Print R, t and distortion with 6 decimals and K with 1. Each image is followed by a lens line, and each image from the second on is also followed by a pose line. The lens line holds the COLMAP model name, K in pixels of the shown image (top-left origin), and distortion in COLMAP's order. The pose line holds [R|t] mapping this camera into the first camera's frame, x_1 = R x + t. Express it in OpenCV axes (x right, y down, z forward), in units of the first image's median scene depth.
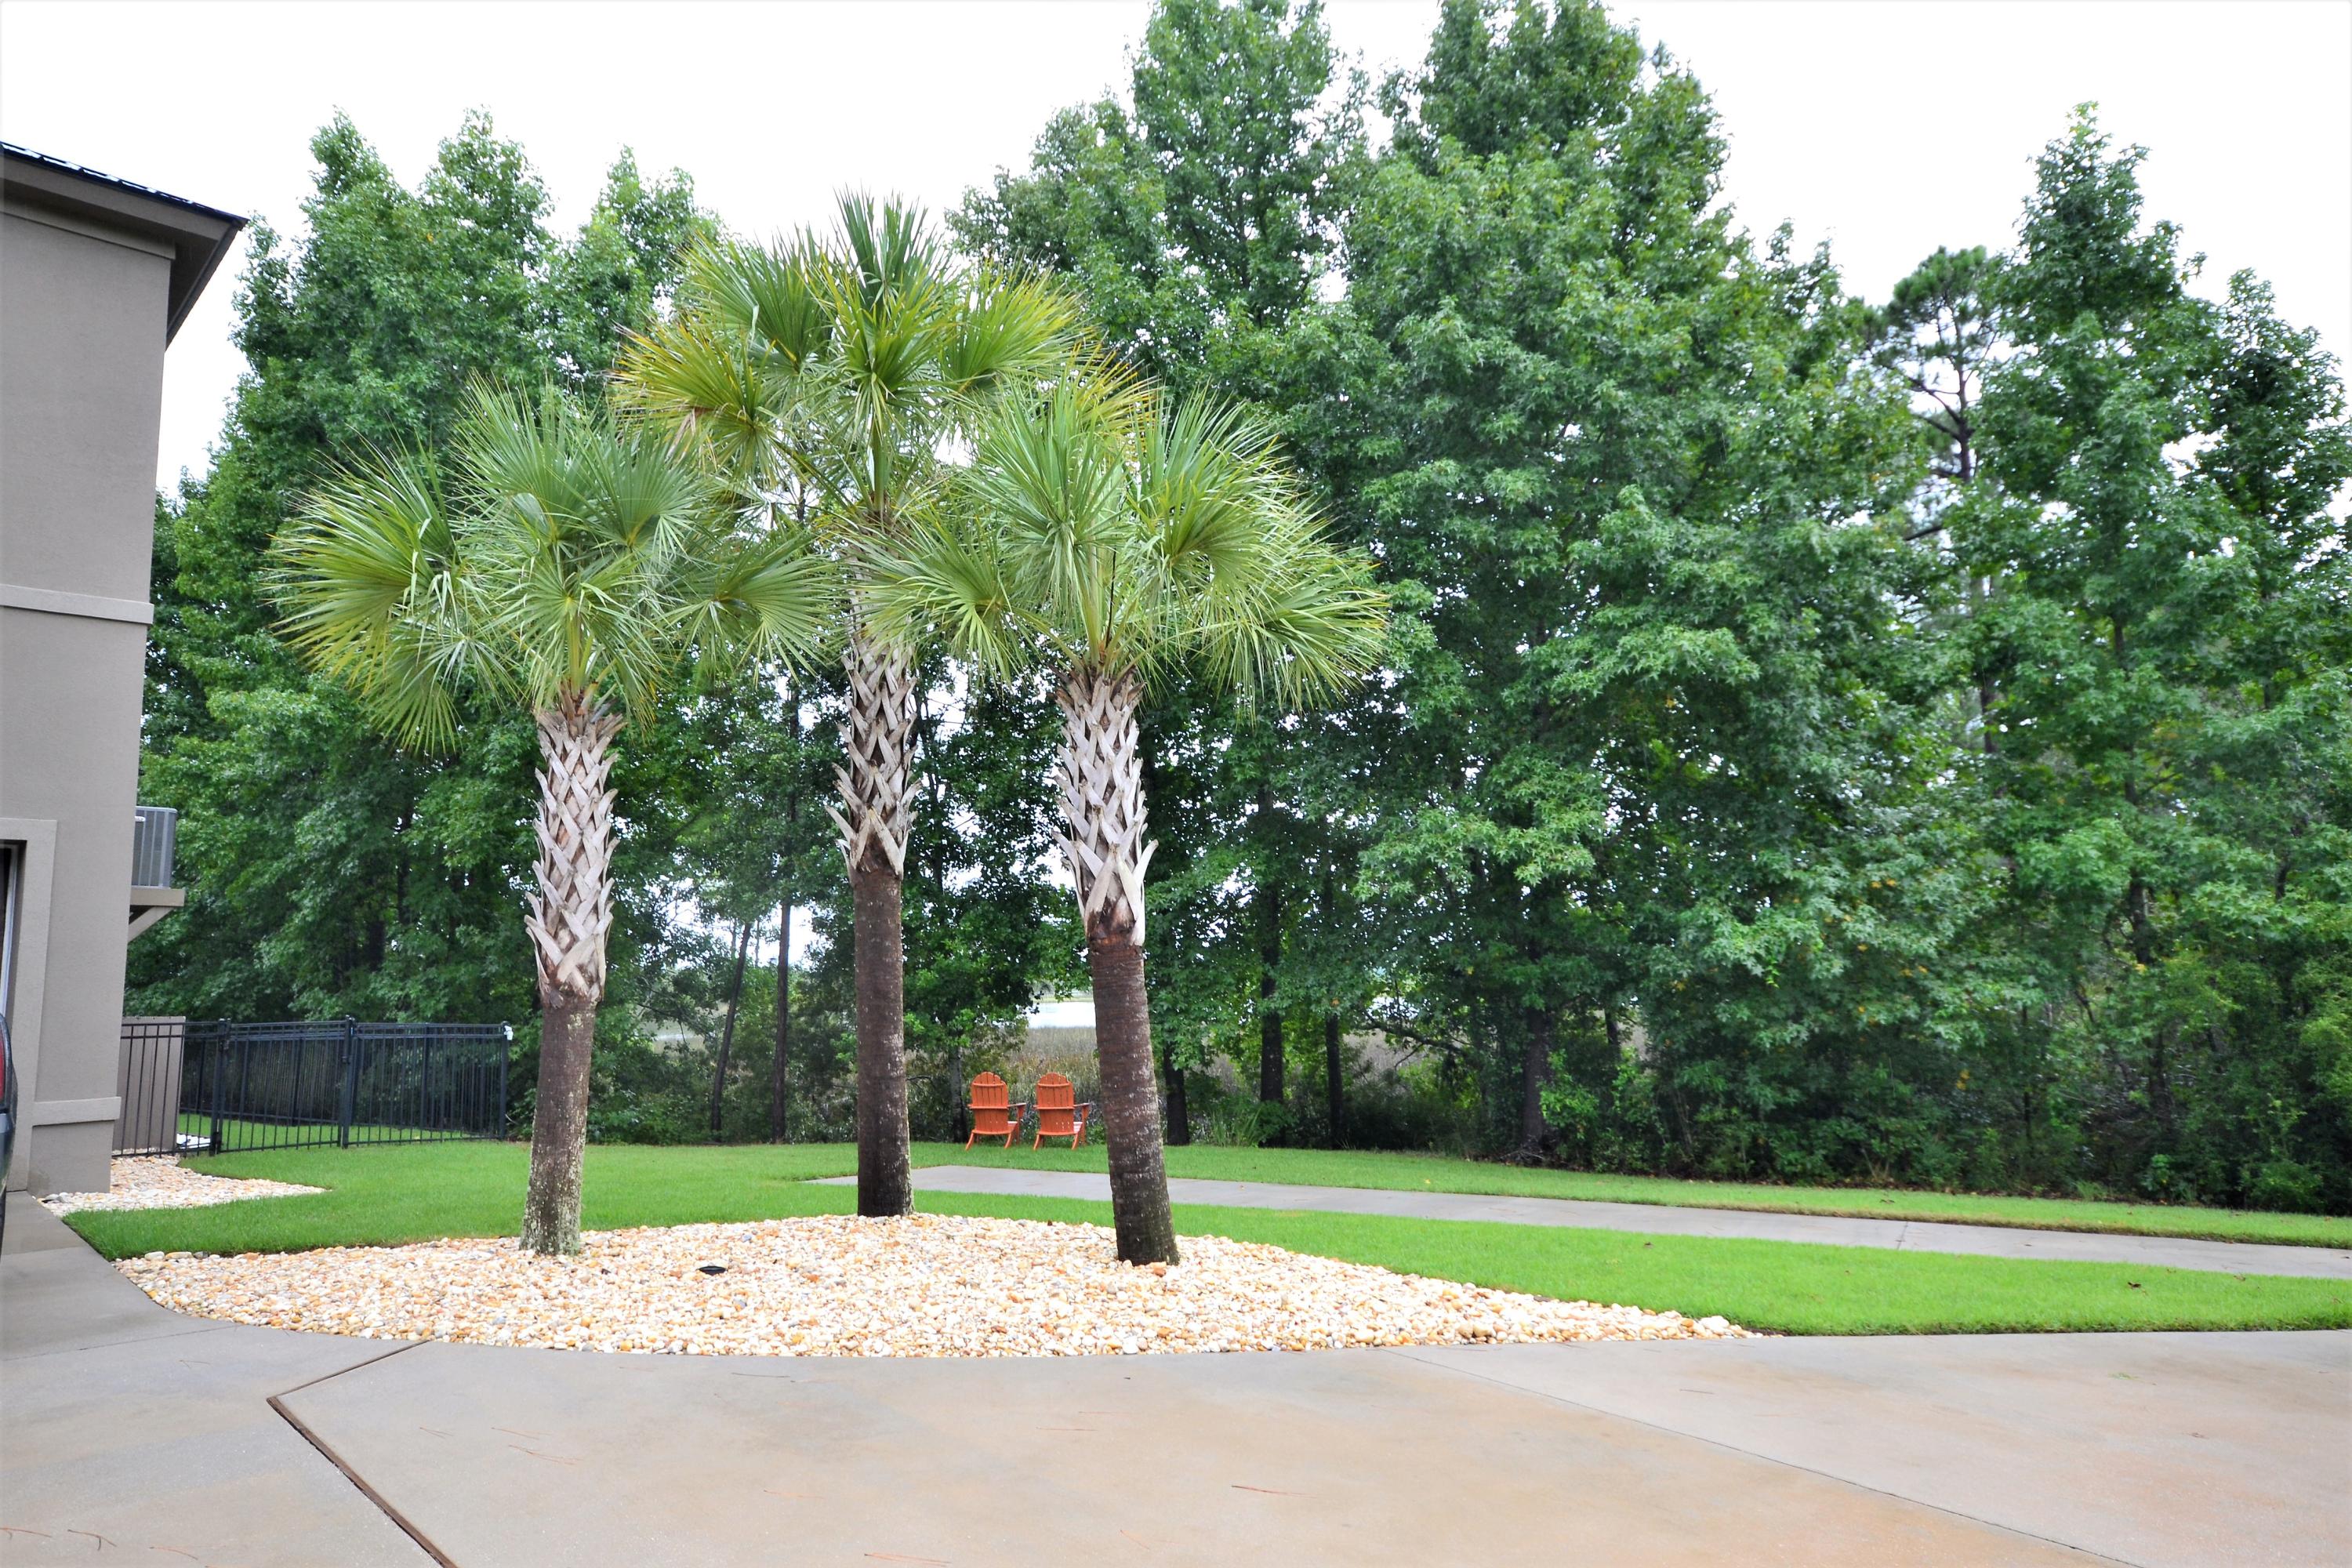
lens RADIAL K [[1445.7, 0, 1176.0], [0, 1445.7, 784.0], [0, 0, 1]] dist [0.022720, -0.000426]
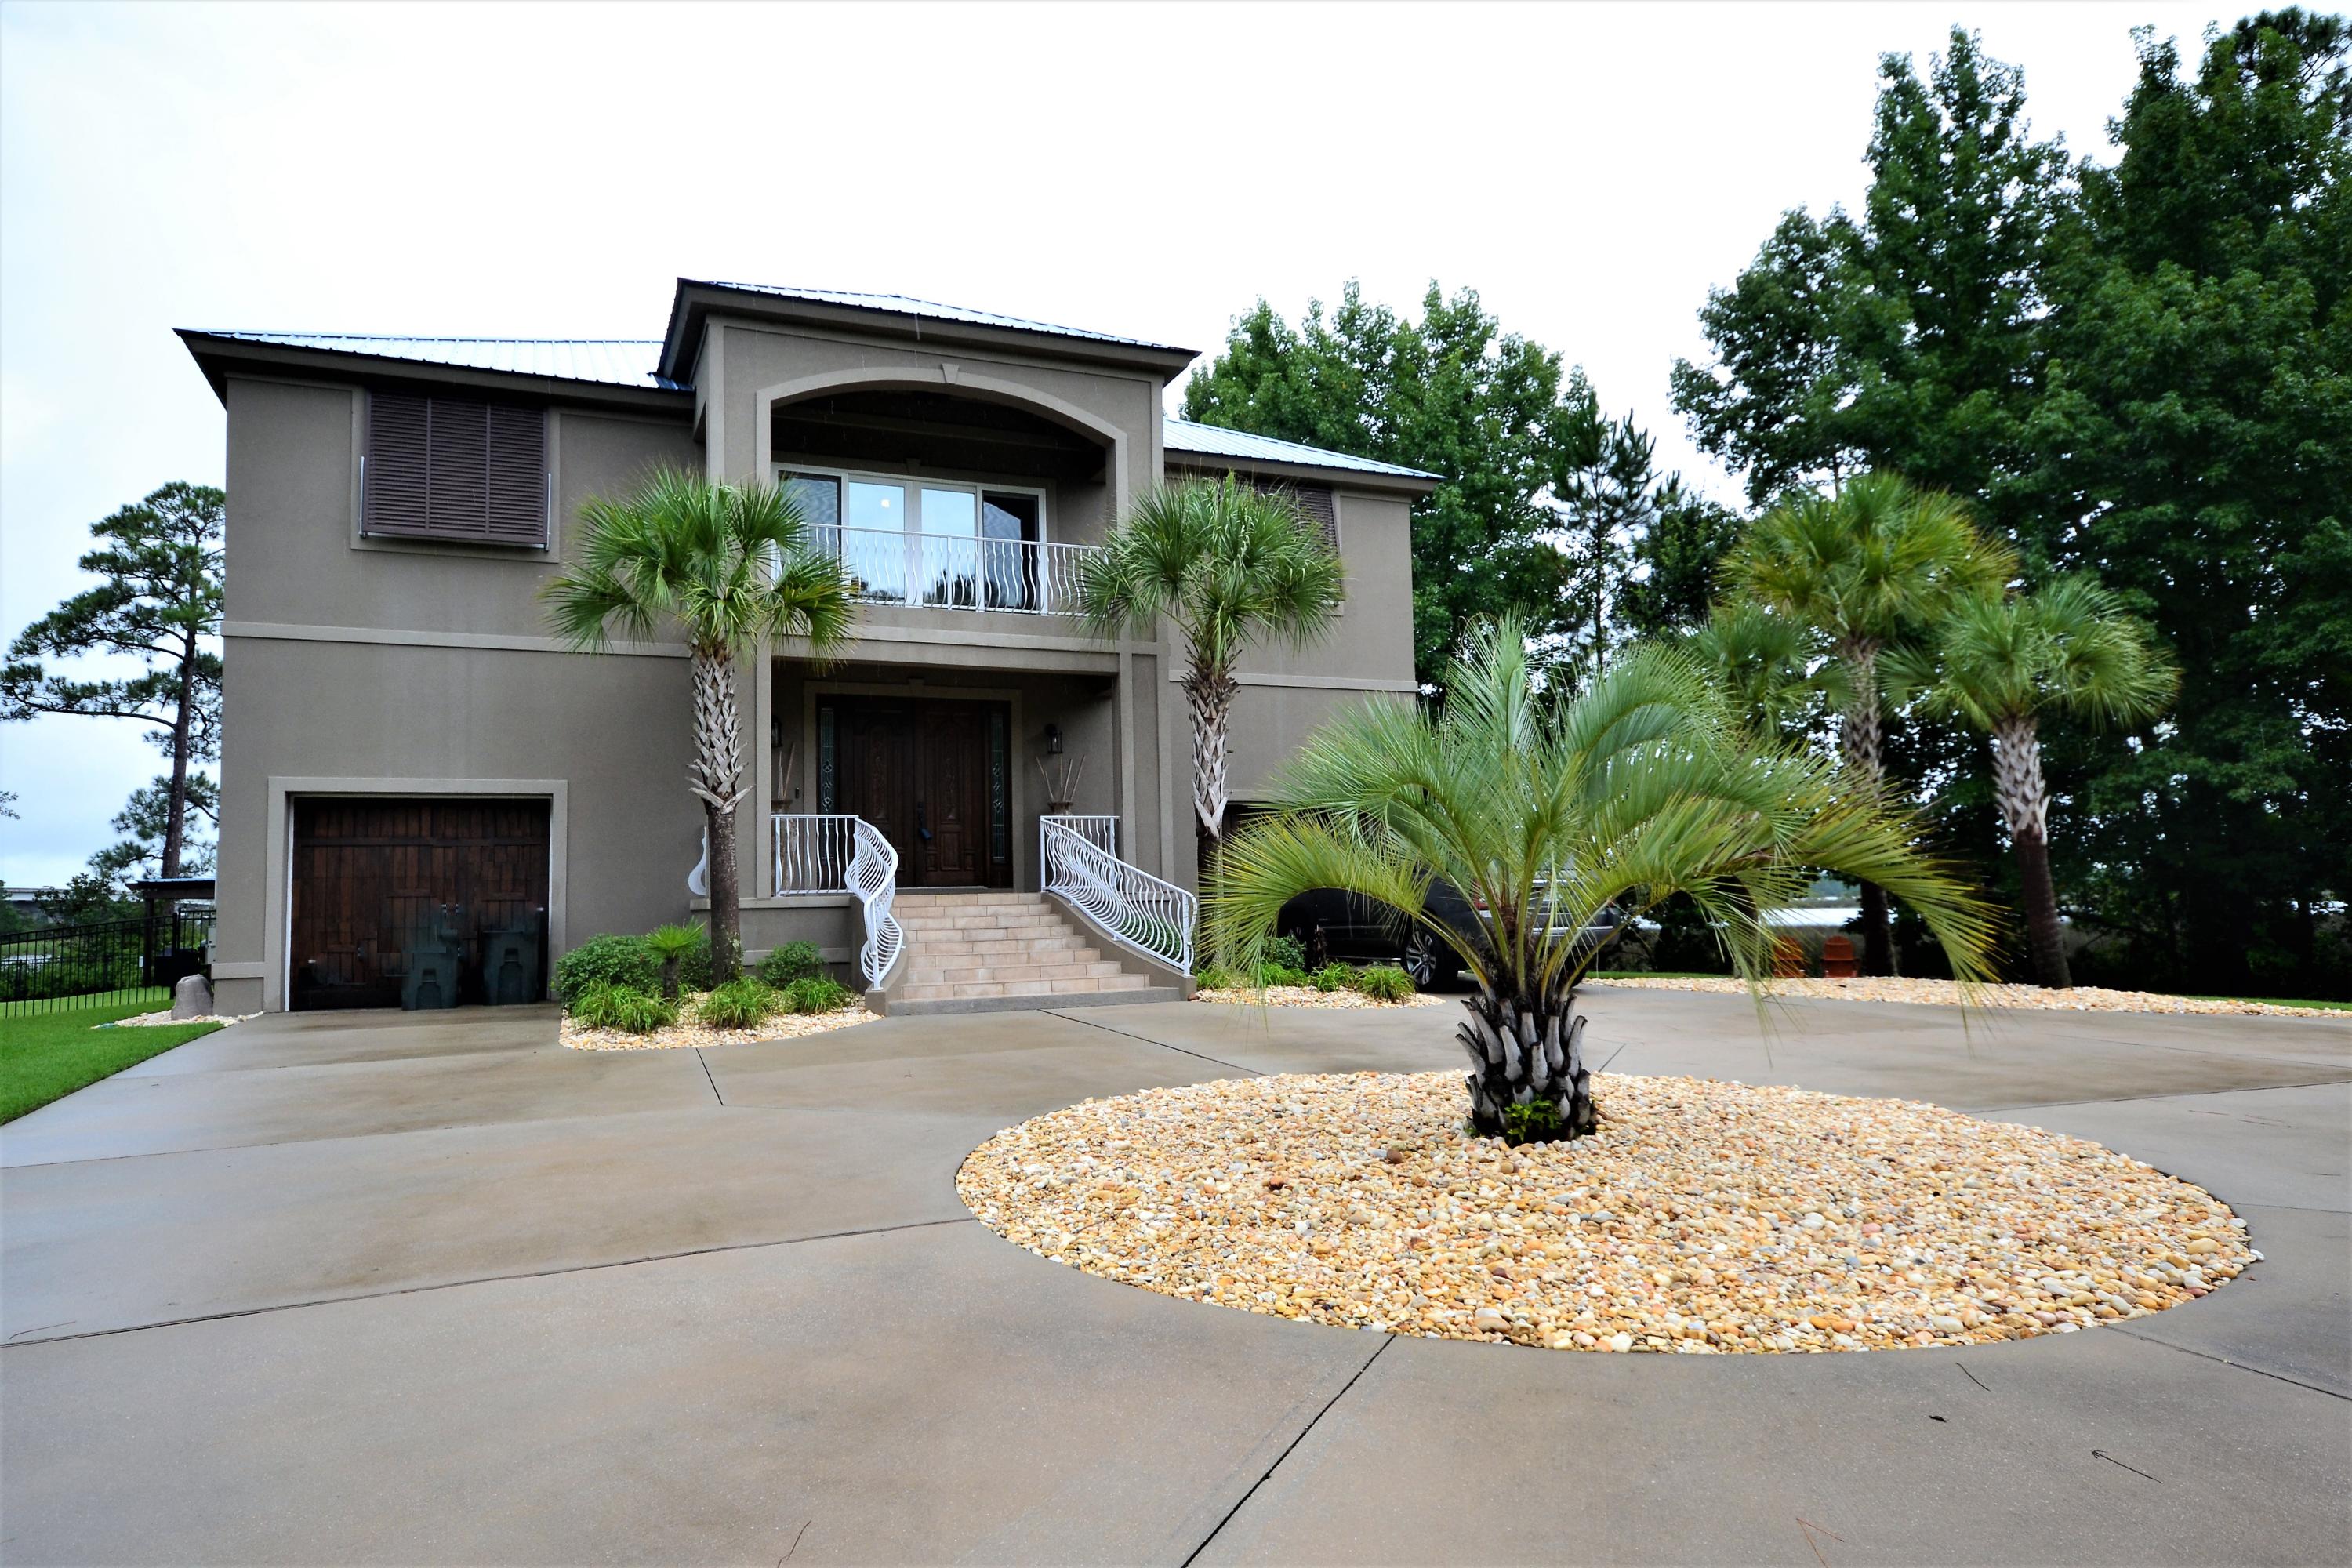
lens RADIAL K [[1466.3, 0, 1172.1], [0, 1466.3, 789.3], [0, 0, 1]] dist [0.037791, -0.000024]
pose [[0.939602, -0.025888, -0.341288, -0.241253], [0.048435, 0.997158, 0.057708, -0.079297], [0.338824, -0.070753, 0.938186, -0.735828]]
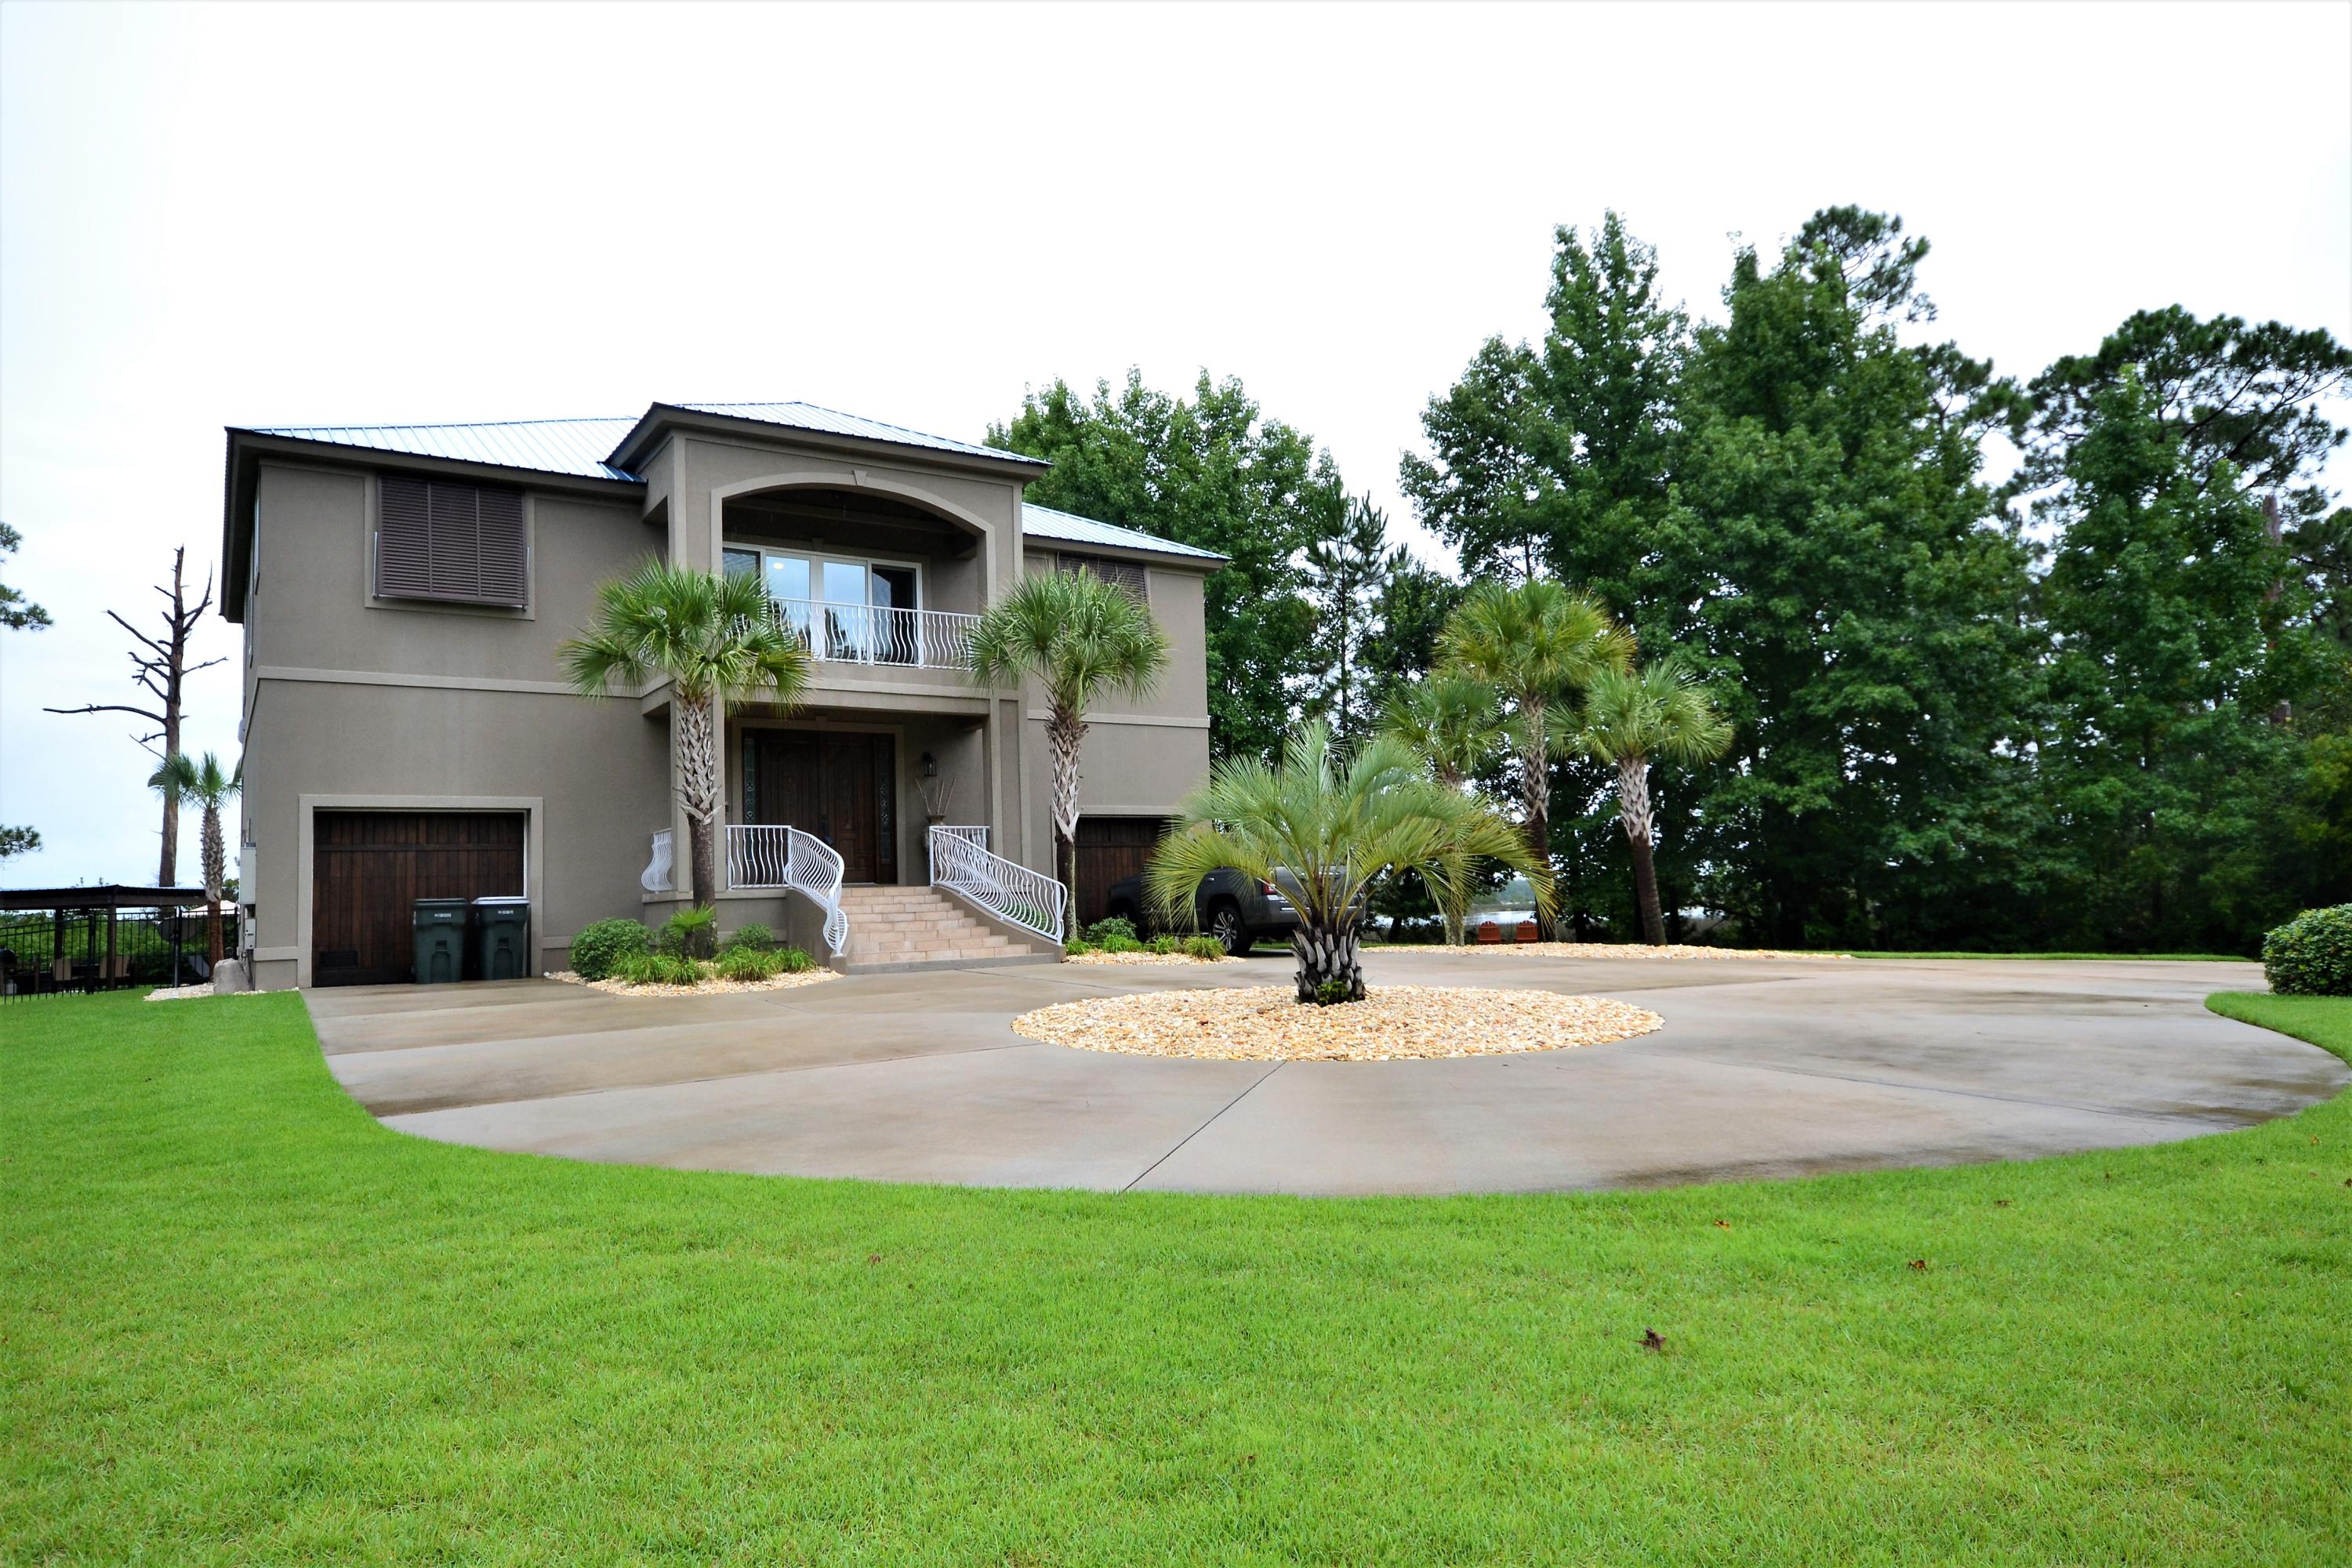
lens RADIAL K [[1466.3, 0, 1172.1], [0, 1466.3, 789.3], [0, 0, 1]] dist [0.037791, -0.000024]
pose [[0.984555, -0.024559, -0.173347, -0.237140], [0.035085, 0.997705, 0.057918, -0.110944], [0.171527, -0.063105, 0.983156, -1.098037]]
